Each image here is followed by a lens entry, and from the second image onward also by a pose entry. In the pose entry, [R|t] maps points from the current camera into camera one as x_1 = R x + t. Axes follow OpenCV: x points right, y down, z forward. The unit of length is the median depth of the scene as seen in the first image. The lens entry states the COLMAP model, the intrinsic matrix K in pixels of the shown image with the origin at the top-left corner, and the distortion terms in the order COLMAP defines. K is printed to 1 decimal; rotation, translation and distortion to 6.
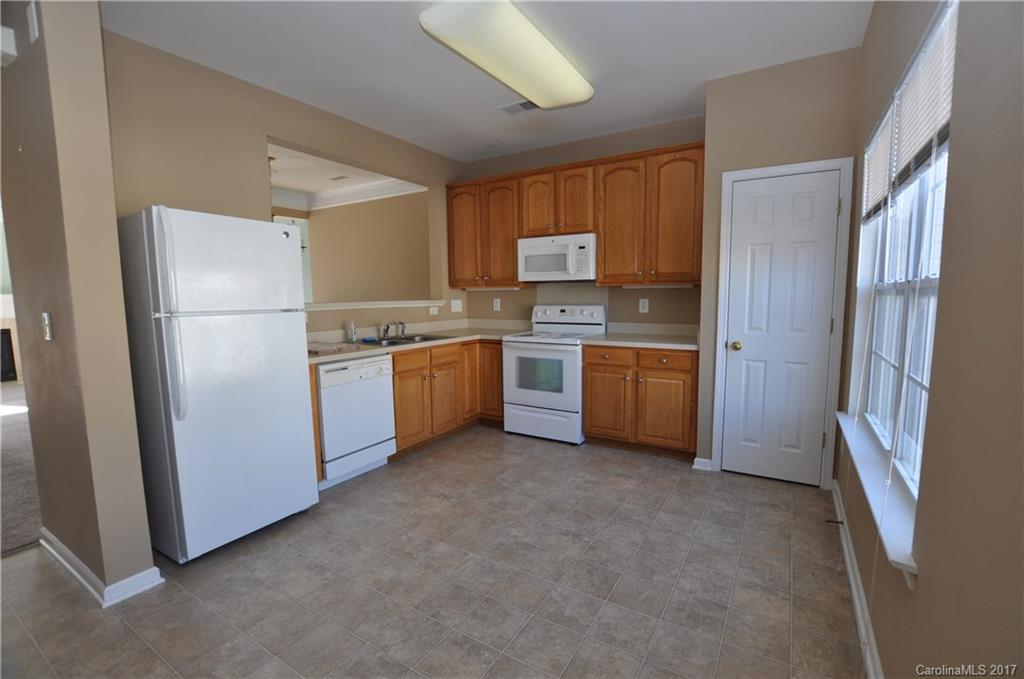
lens RADIAL K [[445.3, 0, 516.5], [0, 445.3, 345.7], [0, 0, 1]] dist [-0.036796, -0.000750]
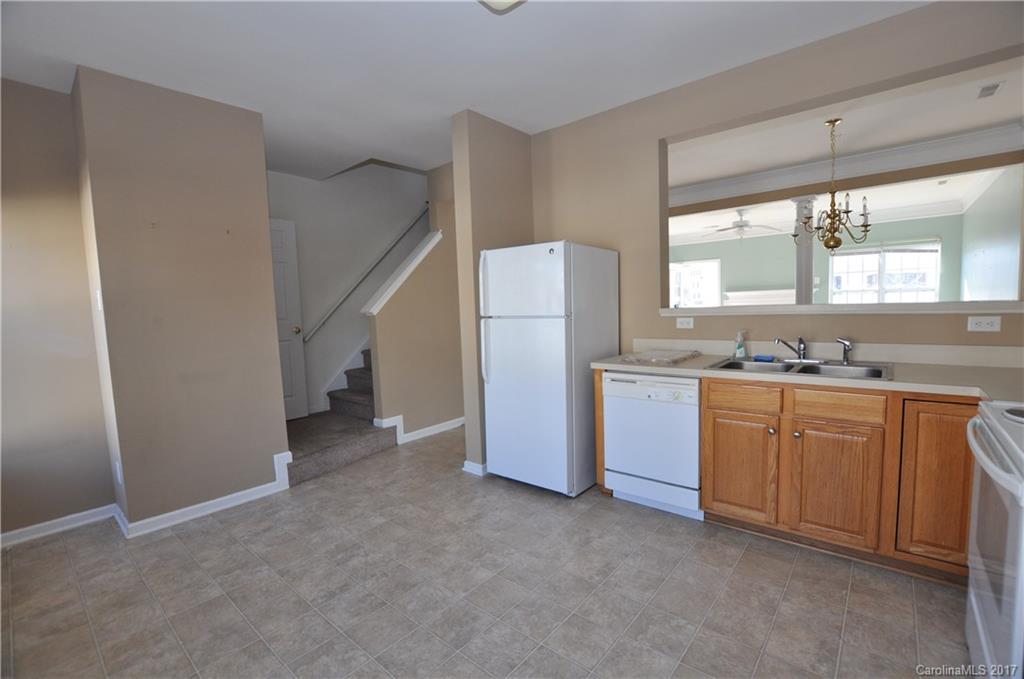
lens RADIAL K [[445.3, 0, 517.1], [0, 445.3, 333.5], [0, 0, 1]] dist [-0.036796, -0.000750]
pose [[-0.144462, 0.071586, -0.986917, 0.602188], [-0.083652, 0.992926, 0.084266, -0.115475], [0.985968, 0.094731, -0.137452, 0.977147]]
